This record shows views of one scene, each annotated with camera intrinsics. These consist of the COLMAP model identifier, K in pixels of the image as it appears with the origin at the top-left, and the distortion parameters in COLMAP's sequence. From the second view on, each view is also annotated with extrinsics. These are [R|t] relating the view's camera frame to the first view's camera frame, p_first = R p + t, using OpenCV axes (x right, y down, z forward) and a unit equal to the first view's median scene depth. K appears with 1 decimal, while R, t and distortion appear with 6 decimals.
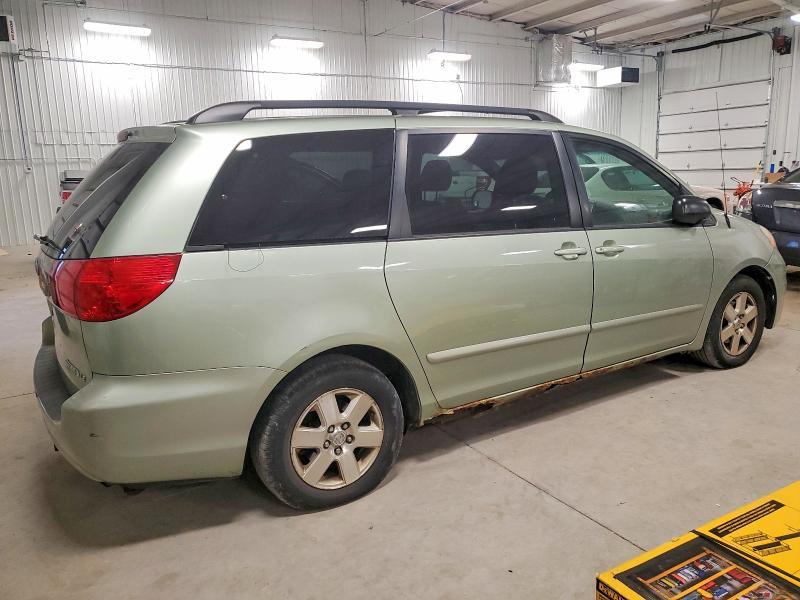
lens RADIAL K [[618.4, 0, 401.6], [0, 618.4, 297.8], [0, 0, 1]] dist [0.020317, 0.002420]
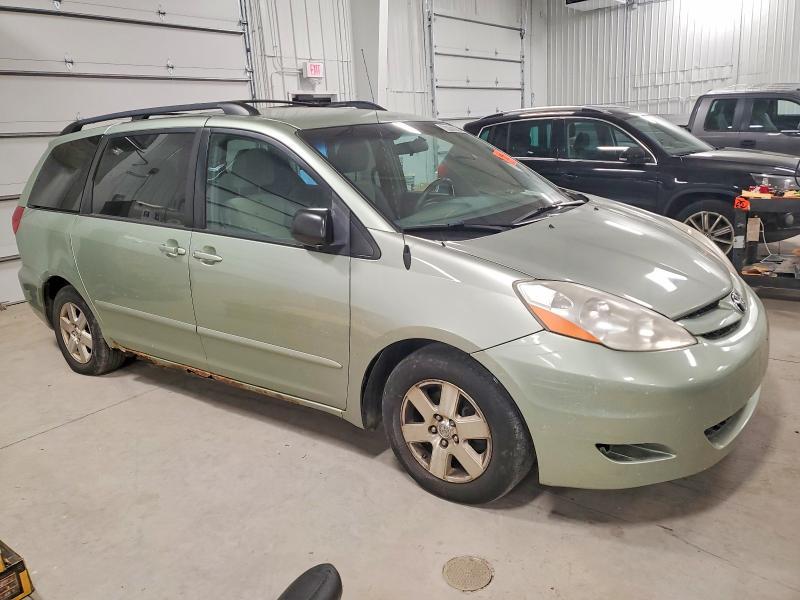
lens RADIAL K [[618.4, 0, 402.6], [0, 618.4, 299.0], [0, 0, 1]] dist [0.020317, 0.002420]
pose [[0.359061, 0.249218, -0.899425, 1.412733], [-0.138343, 0.967256, 0.212784, -0.277917], [0.923004, 0.048027, 0.381781, 0.997067]]
